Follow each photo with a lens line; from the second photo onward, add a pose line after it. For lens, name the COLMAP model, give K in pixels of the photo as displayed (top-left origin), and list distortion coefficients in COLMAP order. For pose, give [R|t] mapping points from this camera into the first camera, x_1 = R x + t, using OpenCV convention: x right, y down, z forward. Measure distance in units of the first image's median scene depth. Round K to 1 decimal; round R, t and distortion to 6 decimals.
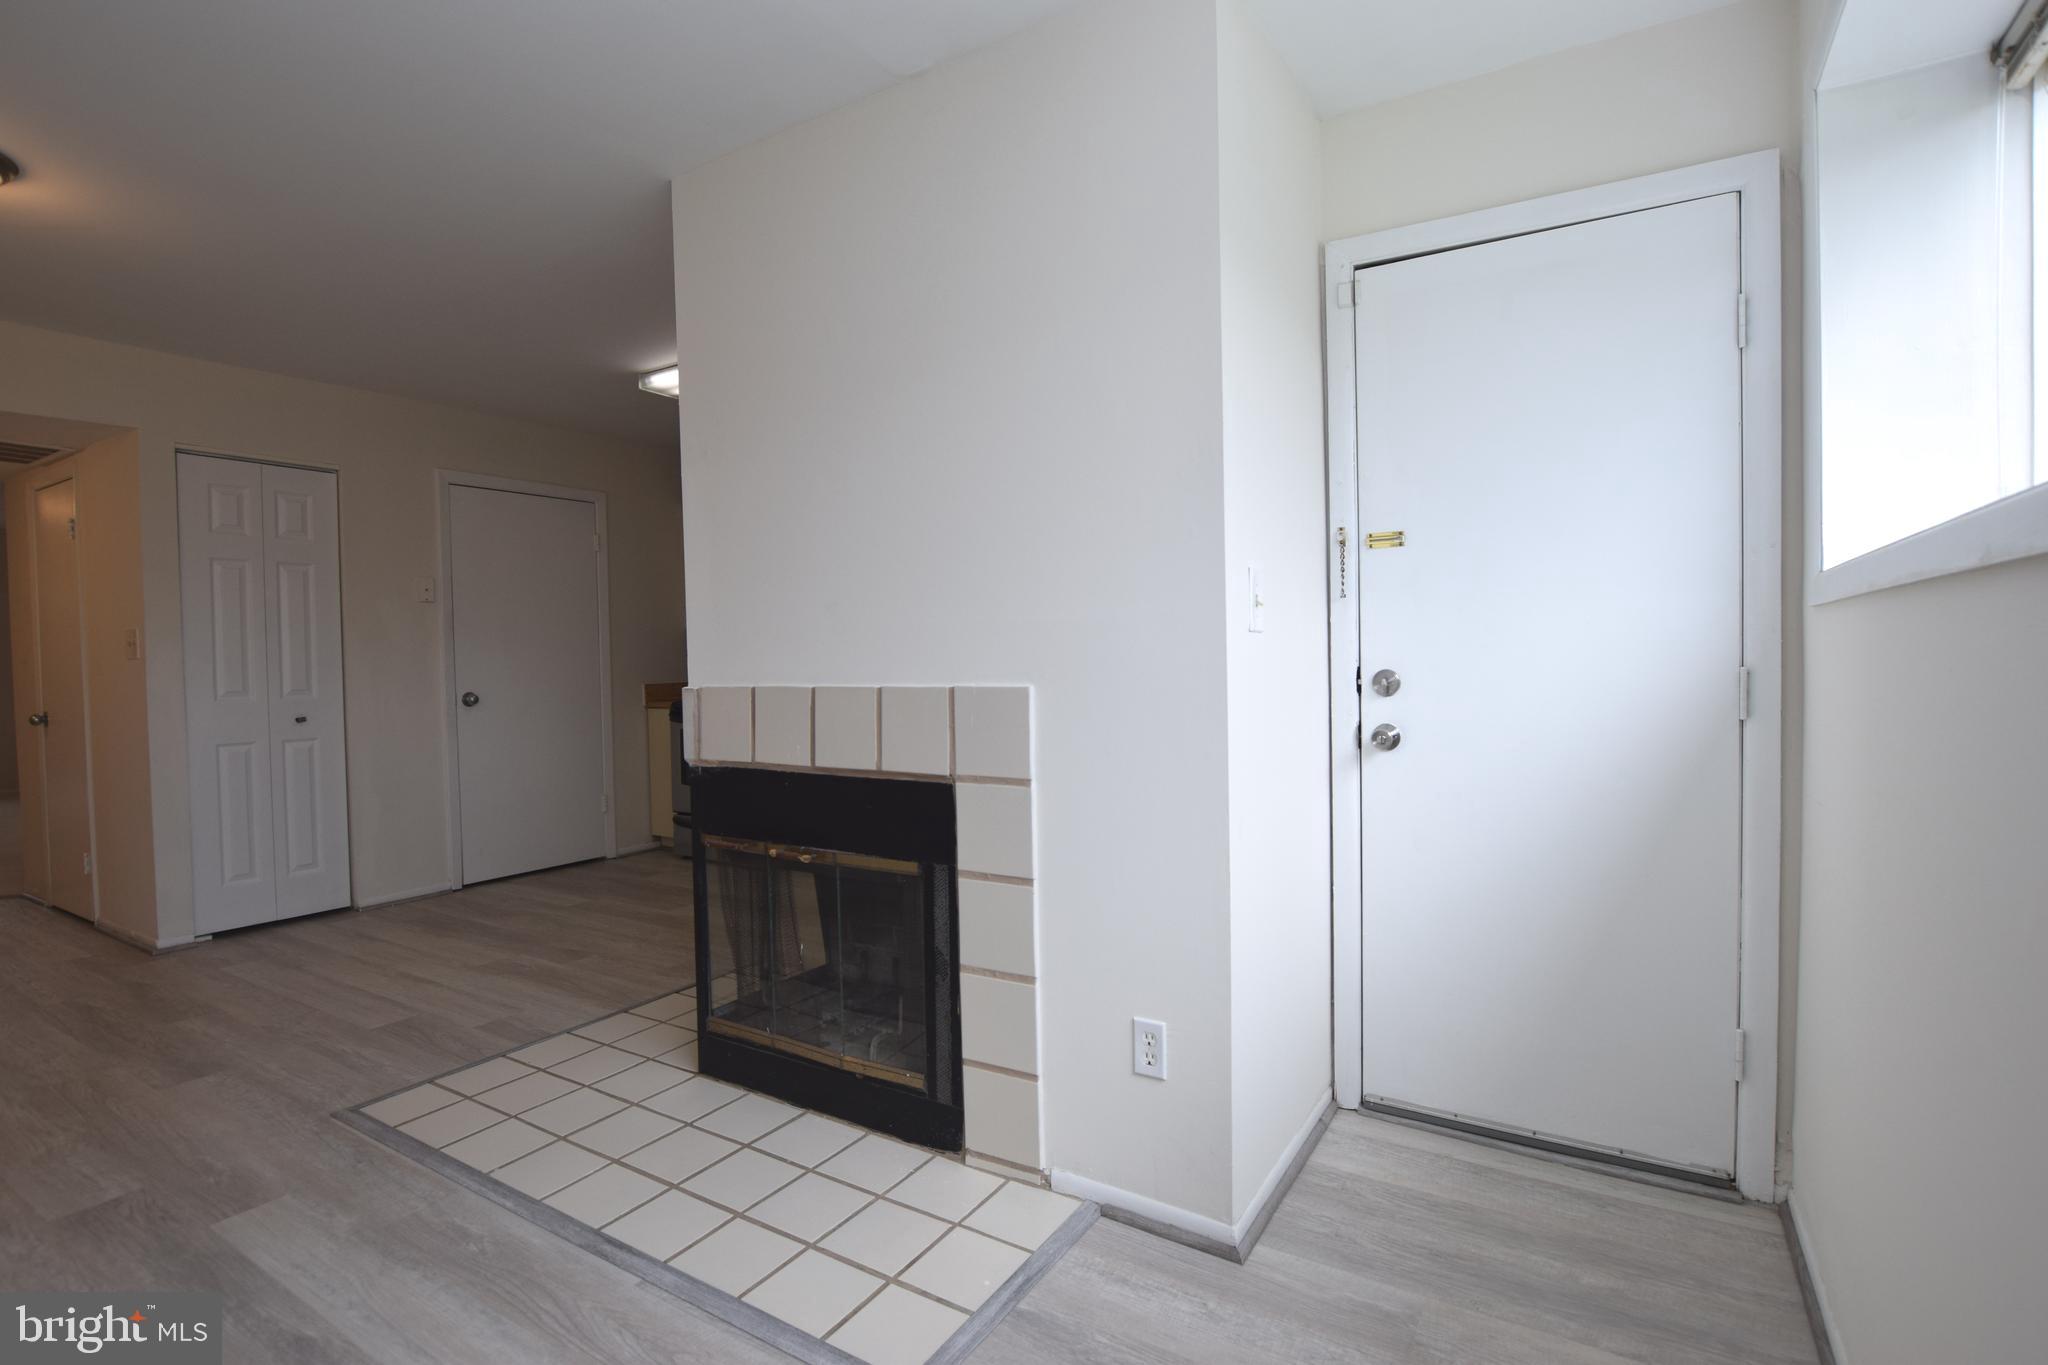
lens RADIAL K [[960.7, 0, 1041.5], [0, 960.7, 683.3], [0, 0, 1]] dist [-0.018432, -0.001496]
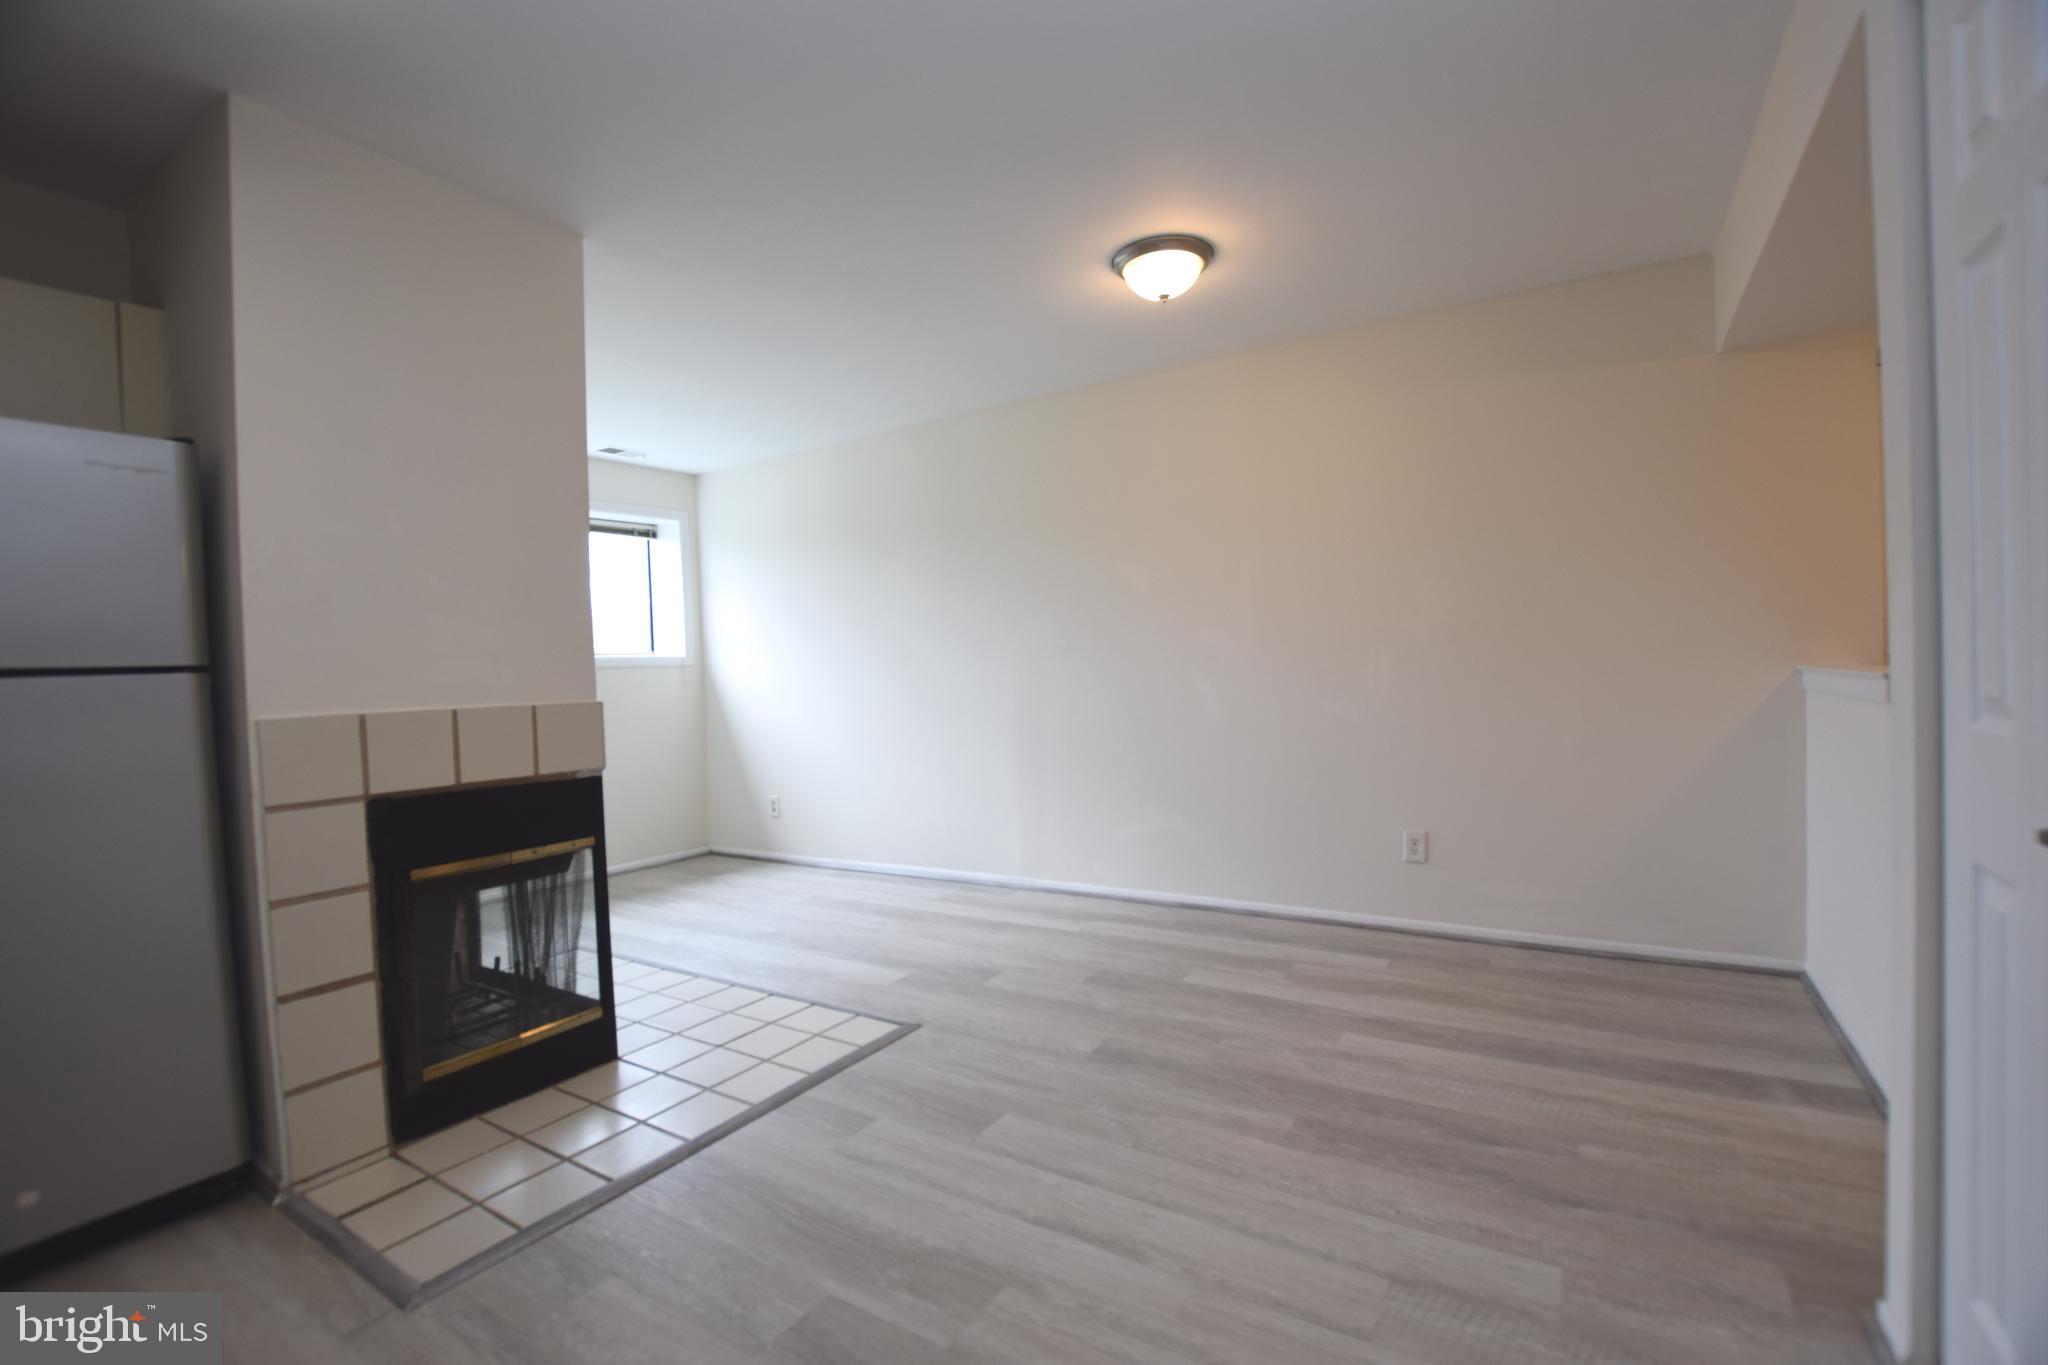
lens RADIAL K [[896.2, 0, 1036.8], [0, 896.2, 675.0], [0, 0, 1]] dist [-0.023596, 0.001030]
pose [[-0.998443, 0.052196, 0.019665, -0.757337], [0.052817, 0.998075, 0.032510, -0.025326], [-0.017930, 0.033498, -0.999278, 1.715934]]
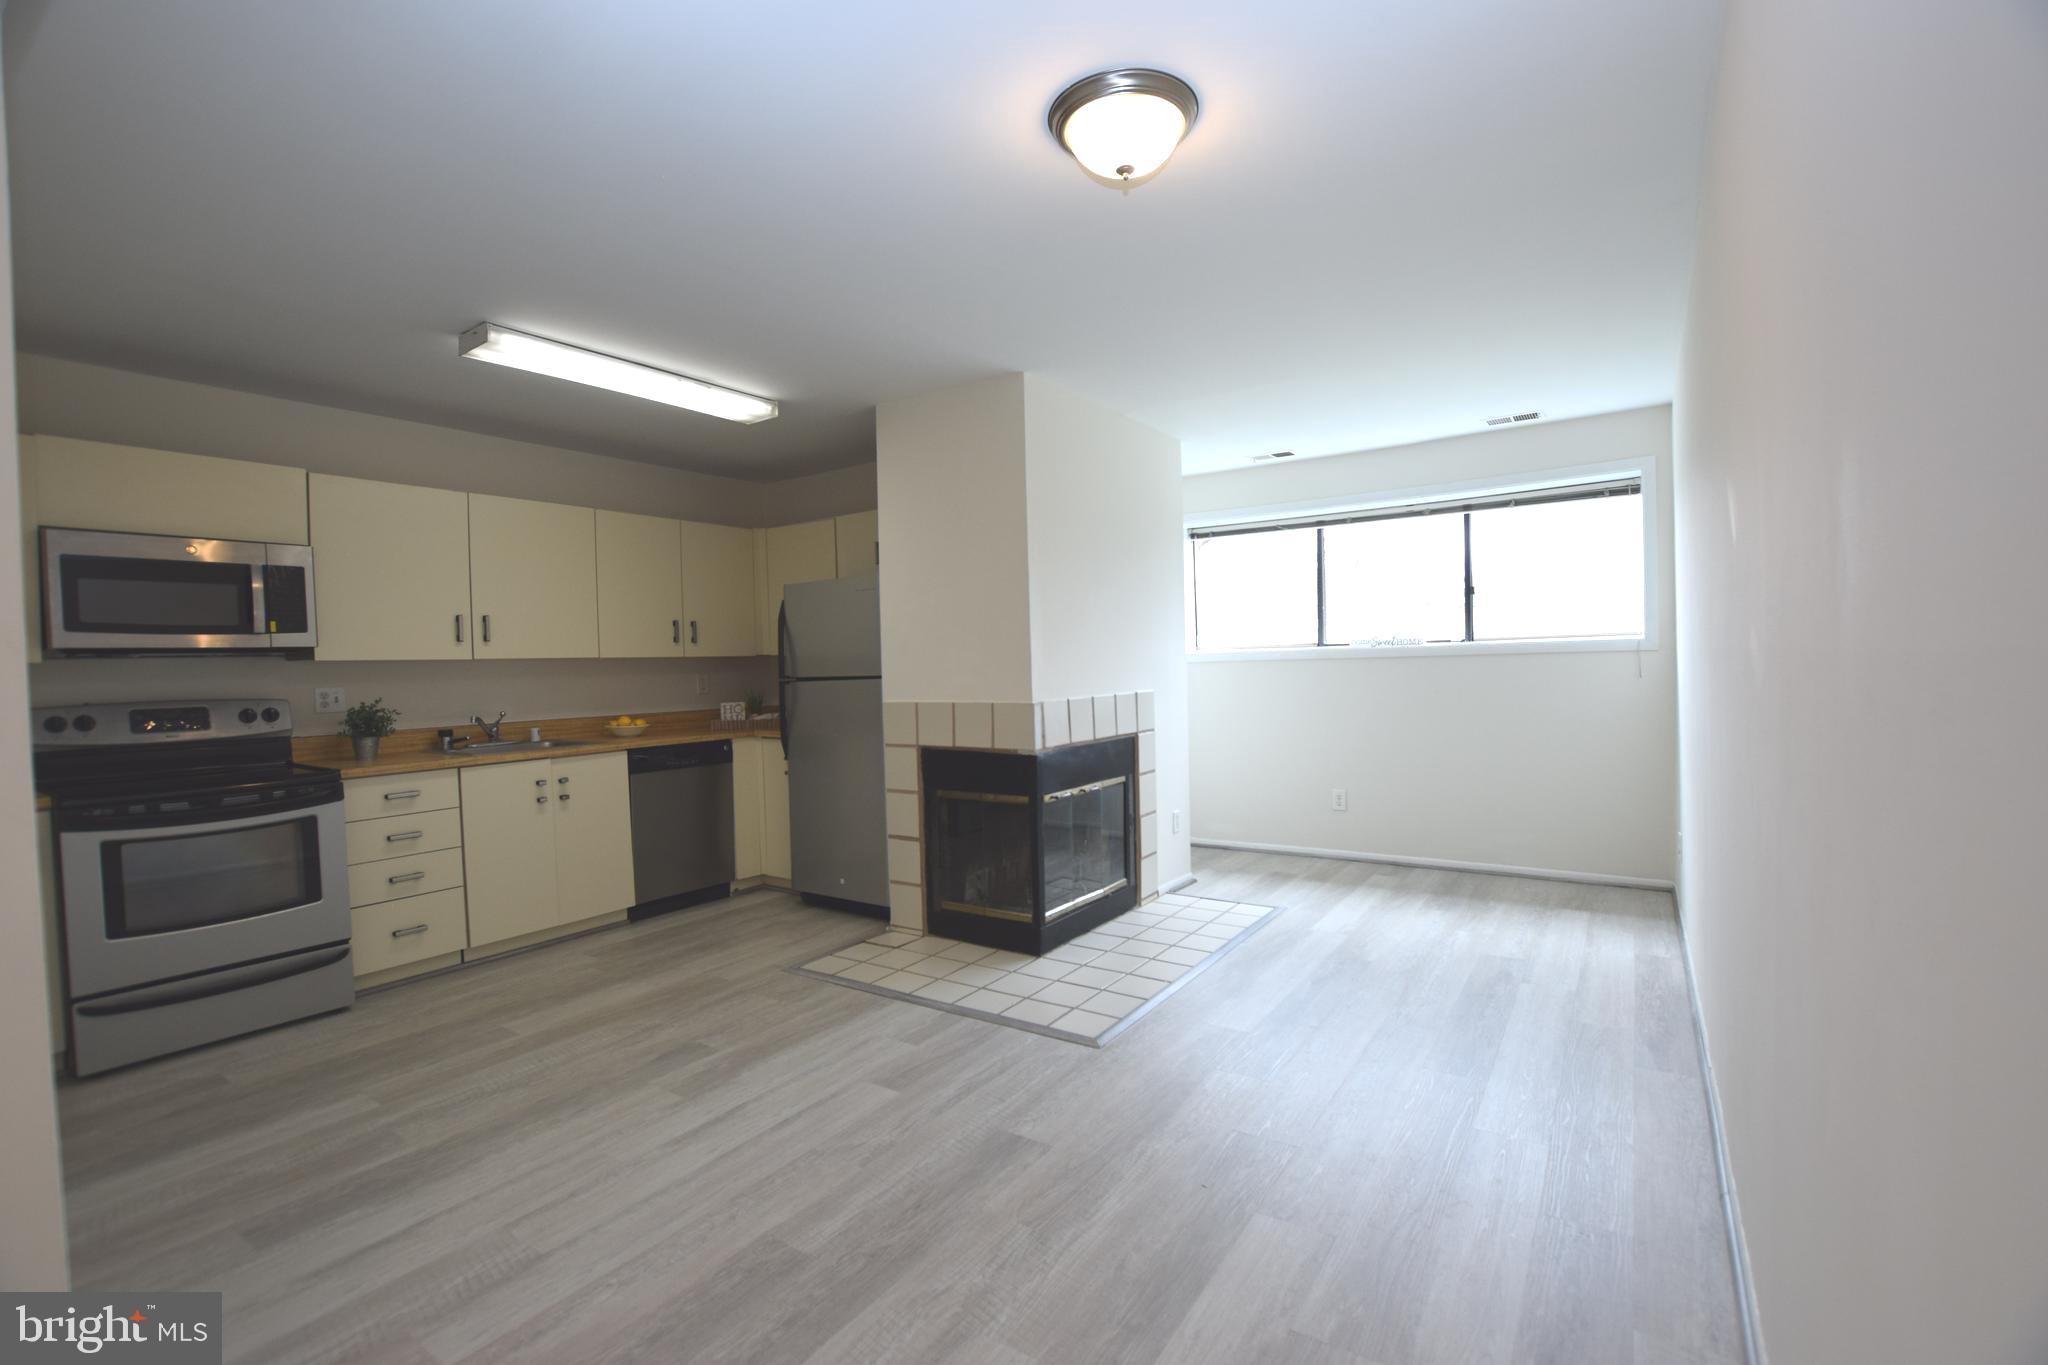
lens RADIAL K [[896.2, 0, 1025.3], [0, 896.2, 692.6], [0, 0, 1]] dist [-0.023596, 0.001030]
pose [[0.049970, -0.018564, 0.998578, -1.534651], [0.048204, 0.998707, 0.016154, -0.028803], [-0.997587, 0.047329, 0.050800, 0.809966]]
